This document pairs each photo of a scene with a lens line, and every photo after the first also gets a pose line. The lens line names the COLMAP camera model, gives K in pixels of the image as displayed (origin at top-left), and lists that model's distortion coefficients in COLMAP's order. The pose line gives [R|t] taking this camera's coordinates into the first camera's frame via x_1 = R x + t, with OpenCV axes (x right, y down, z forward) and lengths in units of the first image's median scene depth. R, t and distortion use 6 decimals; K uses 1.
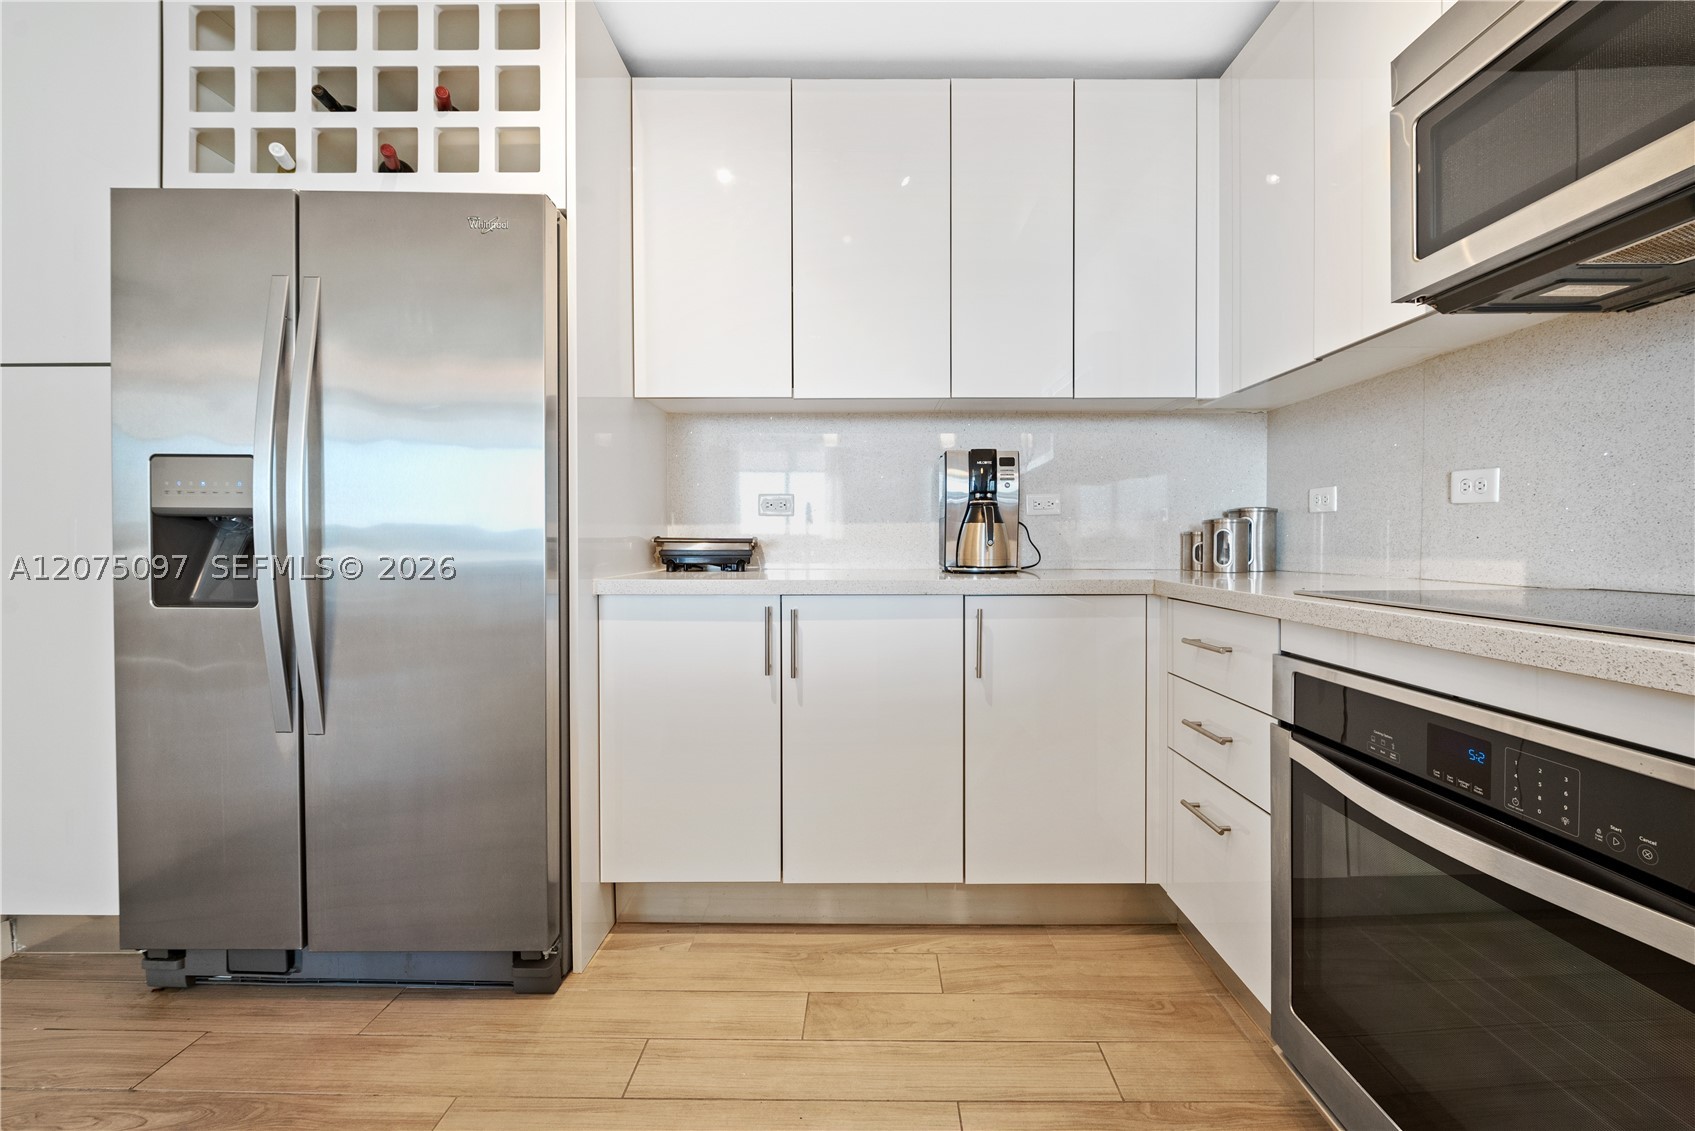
lens RADIAL K [[700.1, 0, 874.1], [0, 700.1, 547.0], [0, 0, 1]] dist [-0.003758, -0.000999]
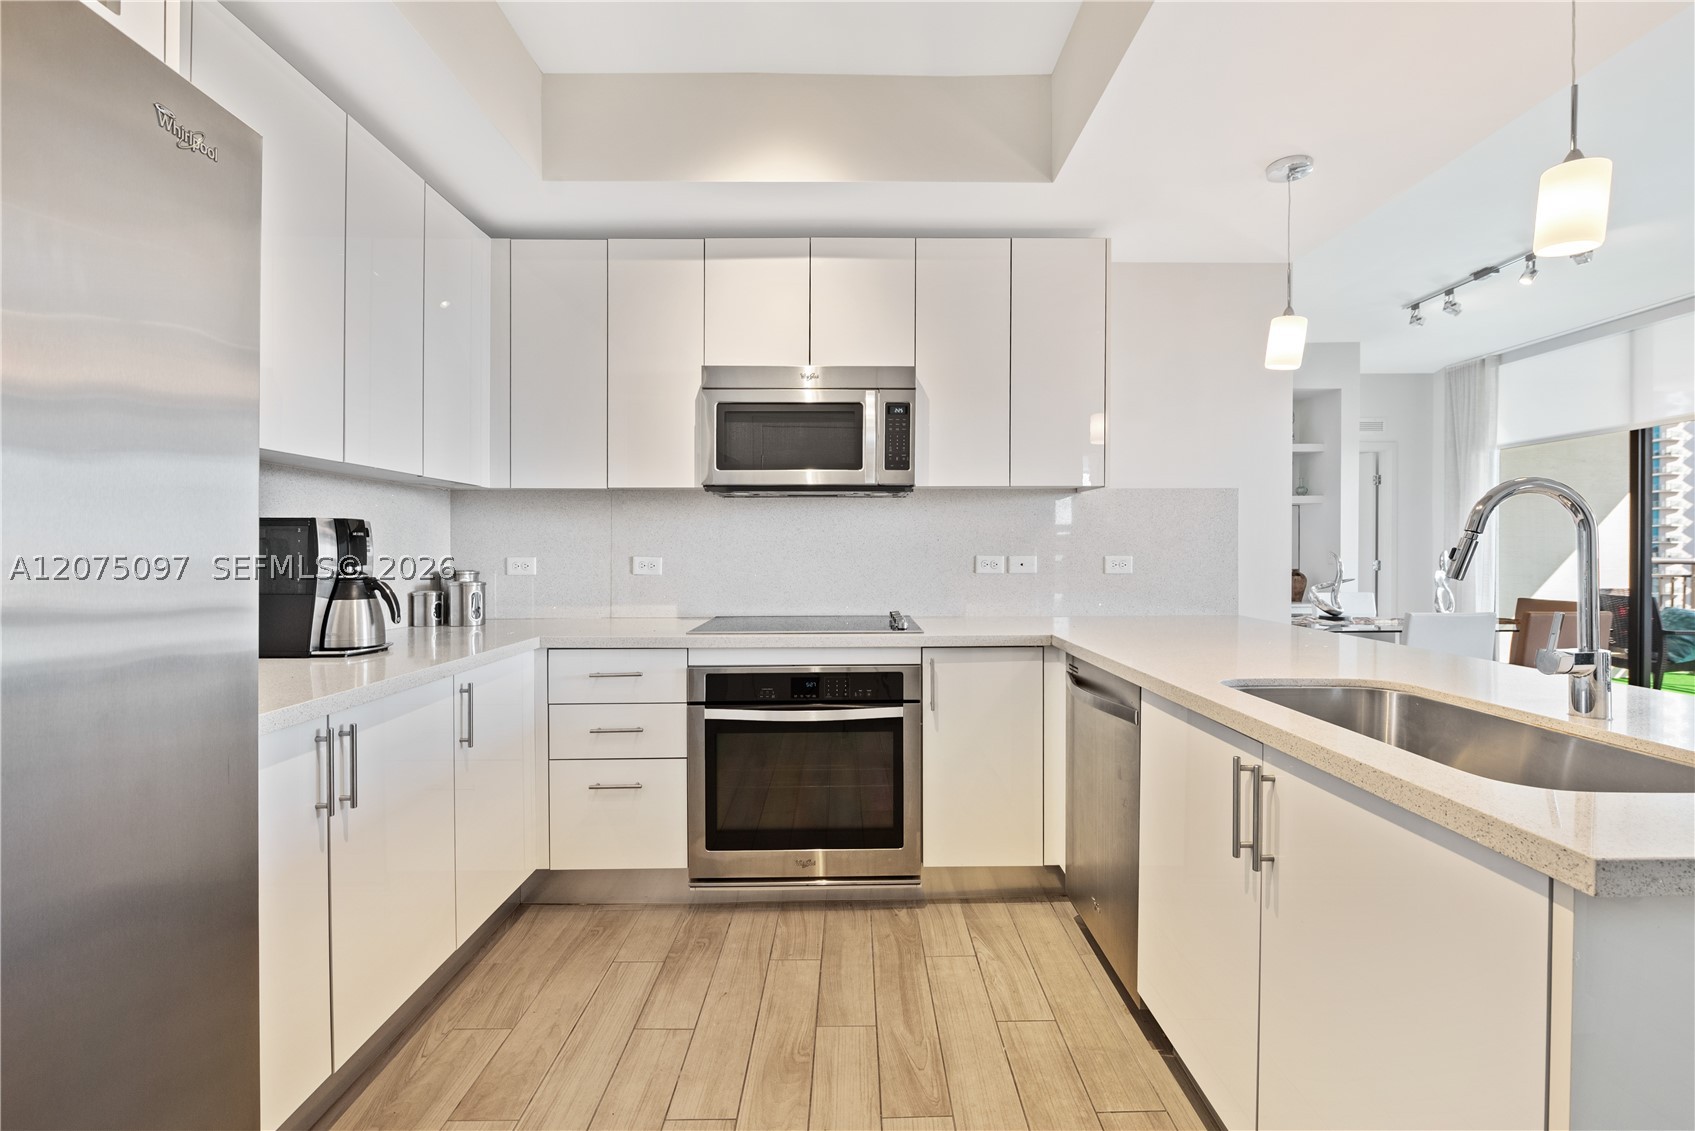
lens RADIAL K [[749.2, 0, 838.6], [0, 749.2, 541.7], [0, 0, 1]] dist [-0.011519, 0.000021]
pose [[0.006273, 0.008203, 0.999947, -1.048417], [0.014858, 0.999855, -0.008296, -0.117187], [-0.999870, 0.014909, 0.006150, 0.441192]]
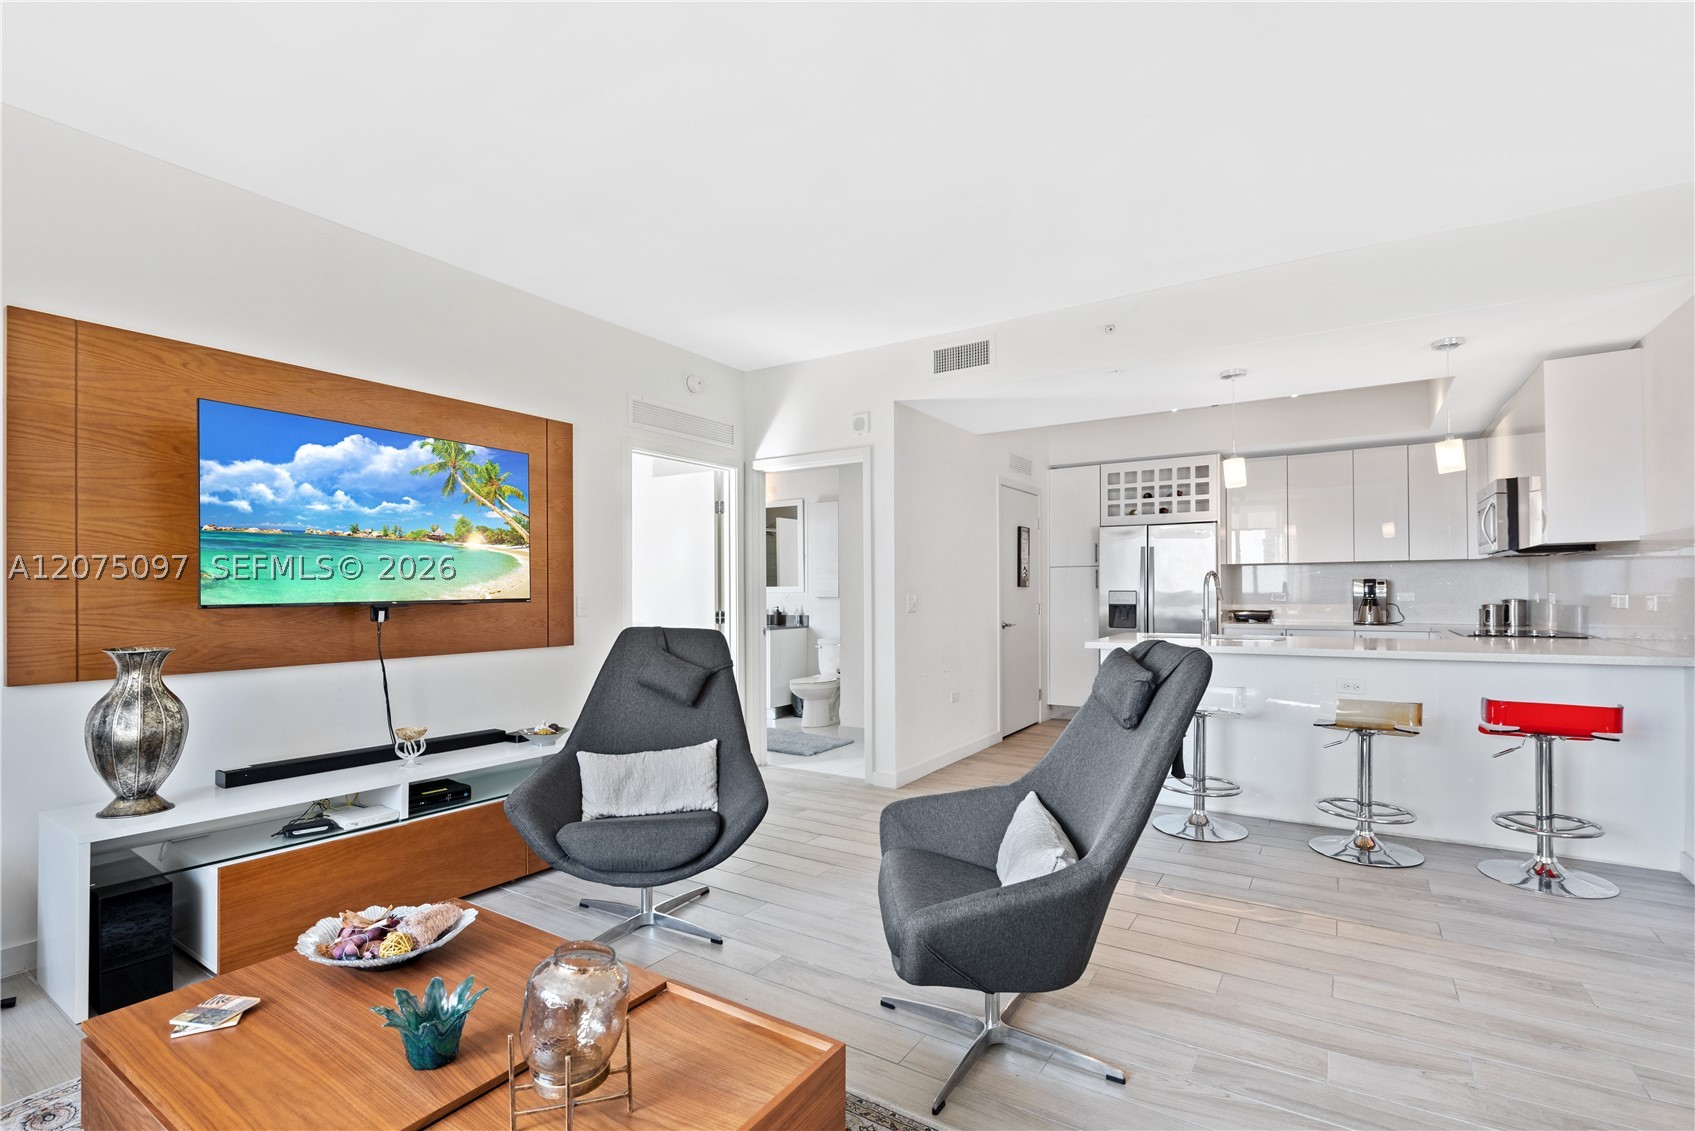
lens RADIAL K [[765.9, 0, 847.5], [0, 765.9, 565.5], [0, 0, 1]] dist [-0.001199, -0.000313]
pose [[0.822025, -0.024185, -0.568938, 0.237261], [-0.002720, 0.998920, -0.046393, -0.061802], [0.569445, 0.039684, 0.821071, -3.321593]]
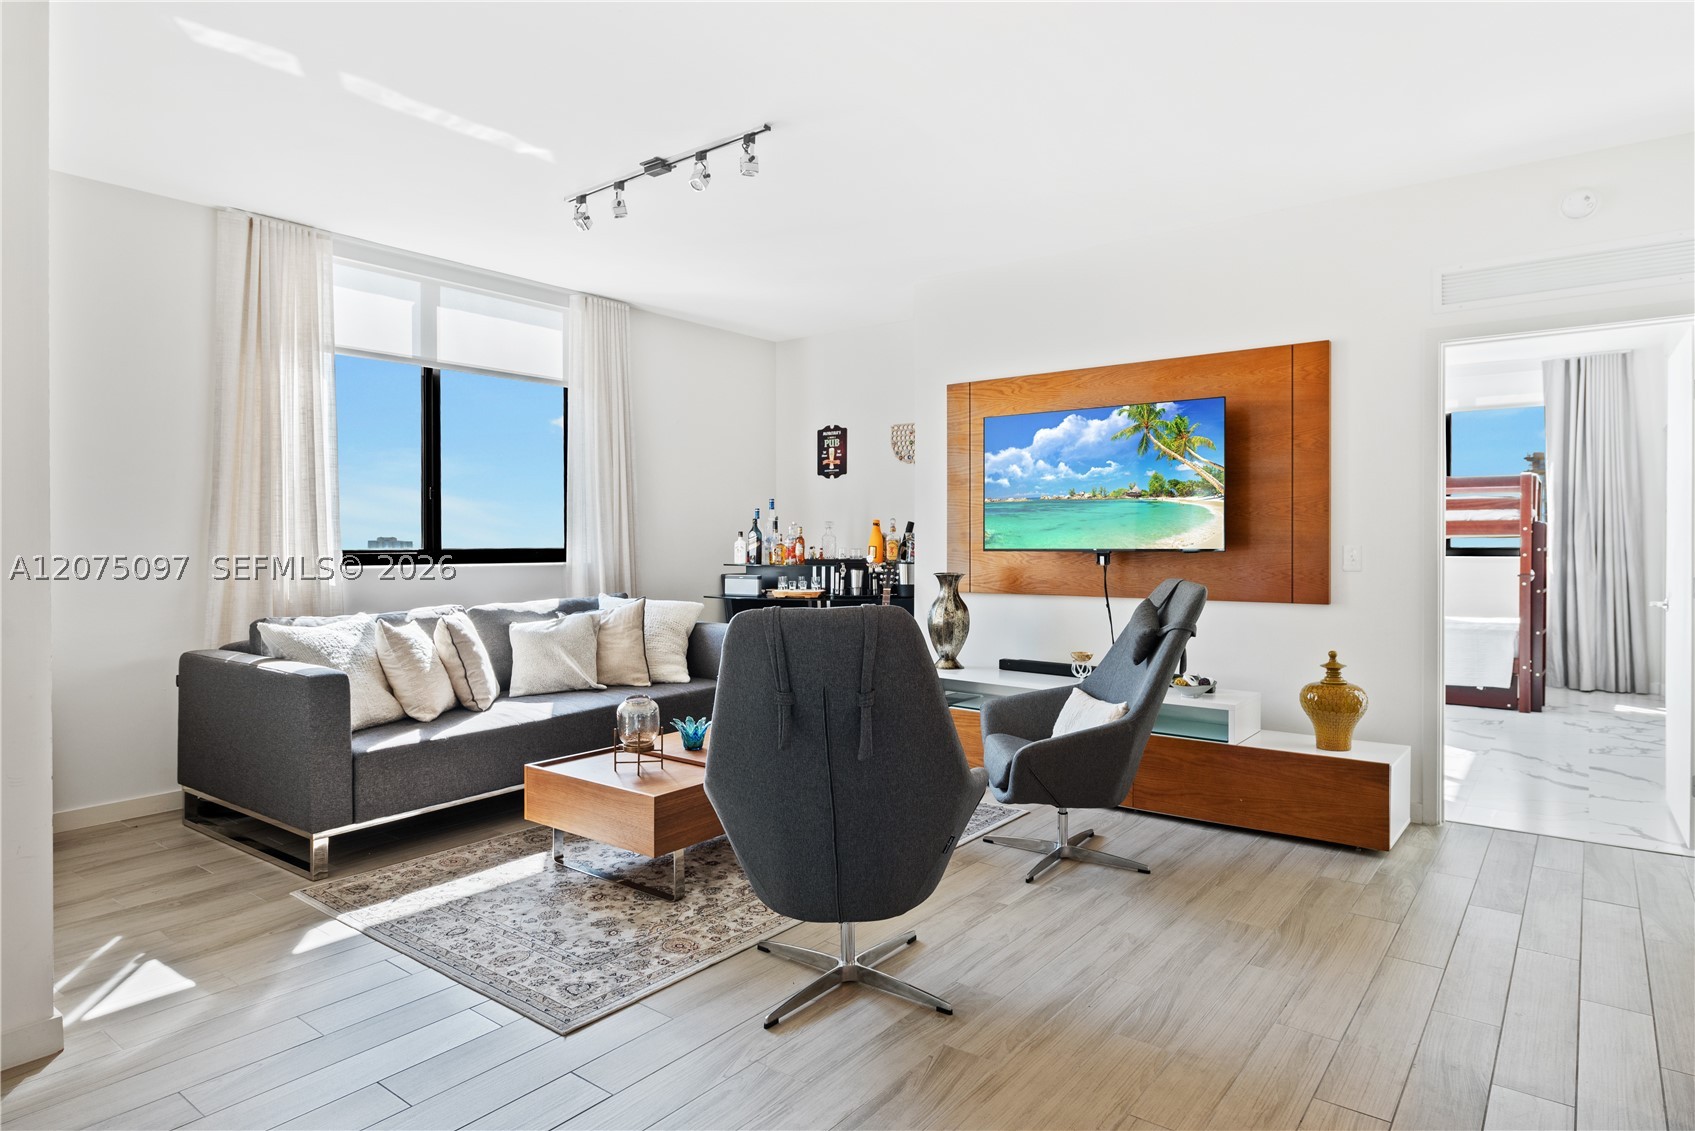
lens RADIAL K [[962.9, 0, 848.1], [0, 962.9, 543.9], [0, 0, 1]] dist [-0.001588, -0.000159]
pose [[-0.626875, 0.000220, -0.779120, 1.012301], [-0.015877, 0.999789, 0.013057, -0.101848], [0.778958, 0.020556, -0.626739, -0.987303]]
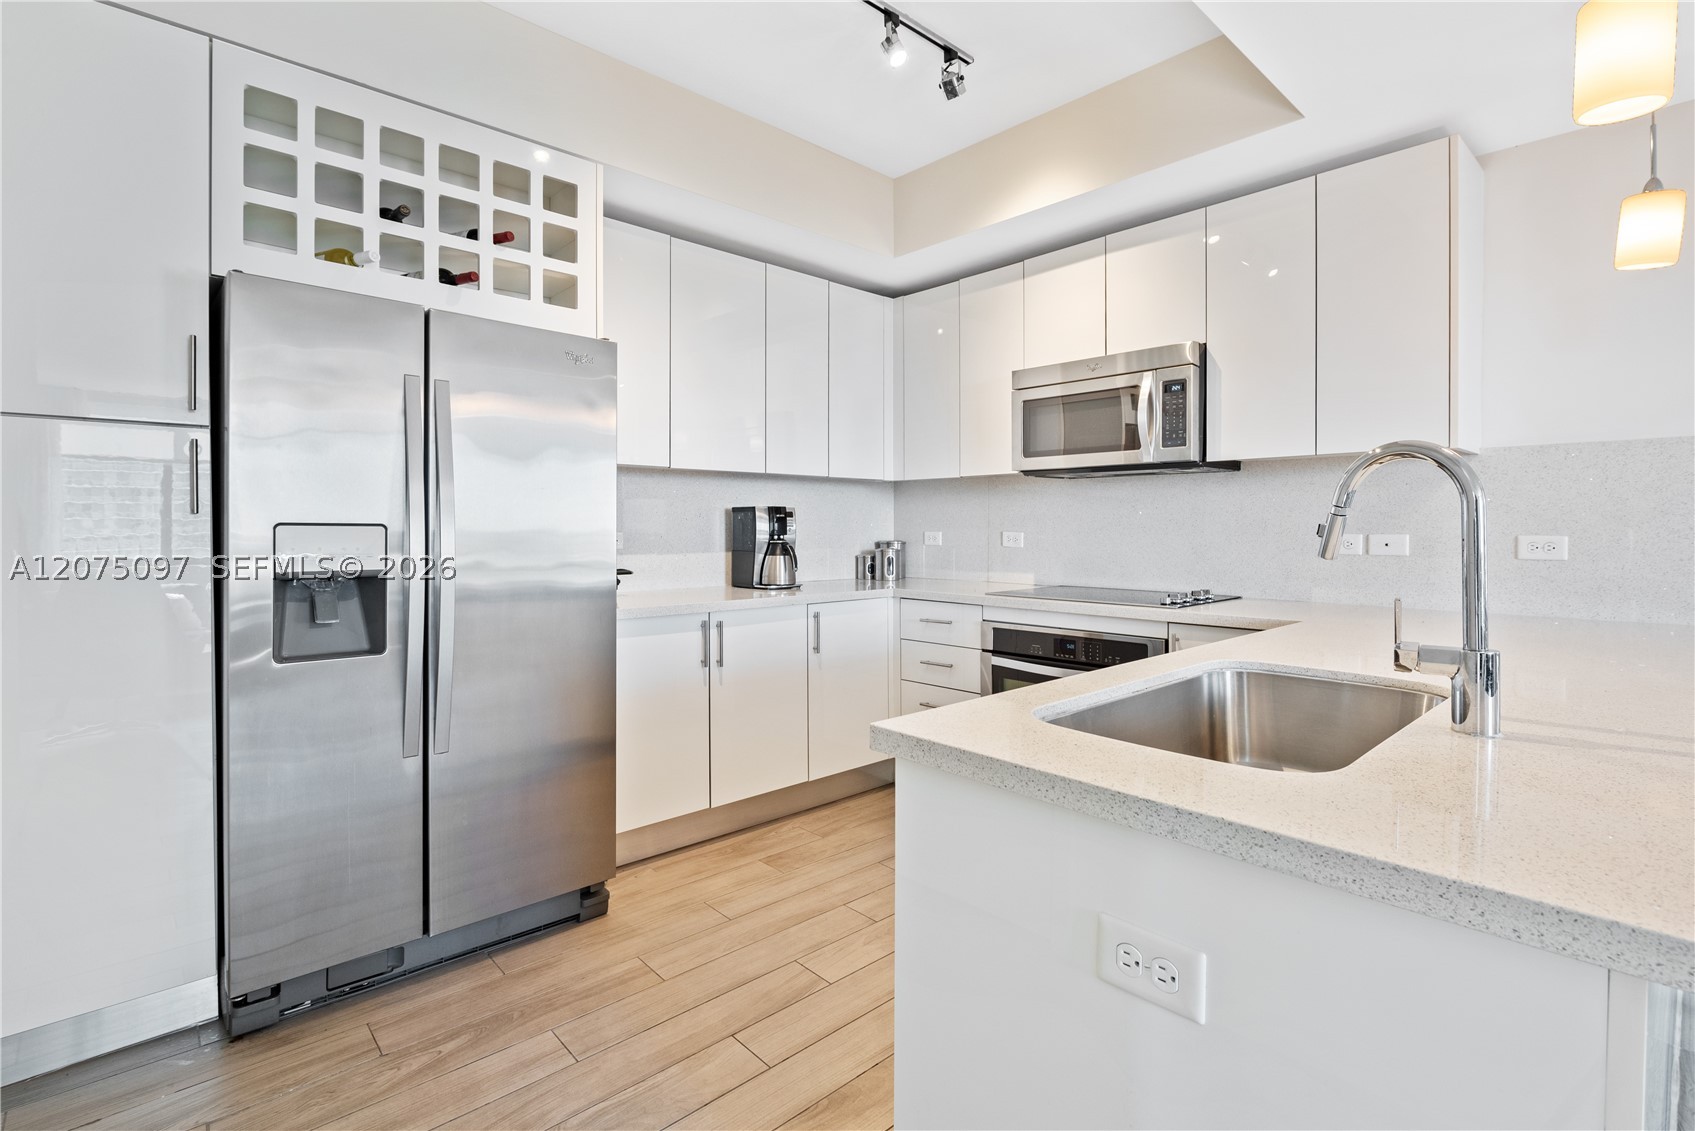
lens RADIAL K [[778.3, 0, 855.5], [0, 778.3, 524.3], [0, 0, 1]] dist [-0.015785, -0.000067]
pose [[0.739548, 0.002277, 0.673100, -1.079563], [0.008237, 0.999889, -0.012433, -0.100732], [-0.673053, 0.014739, 0.739447, -0.451572]]
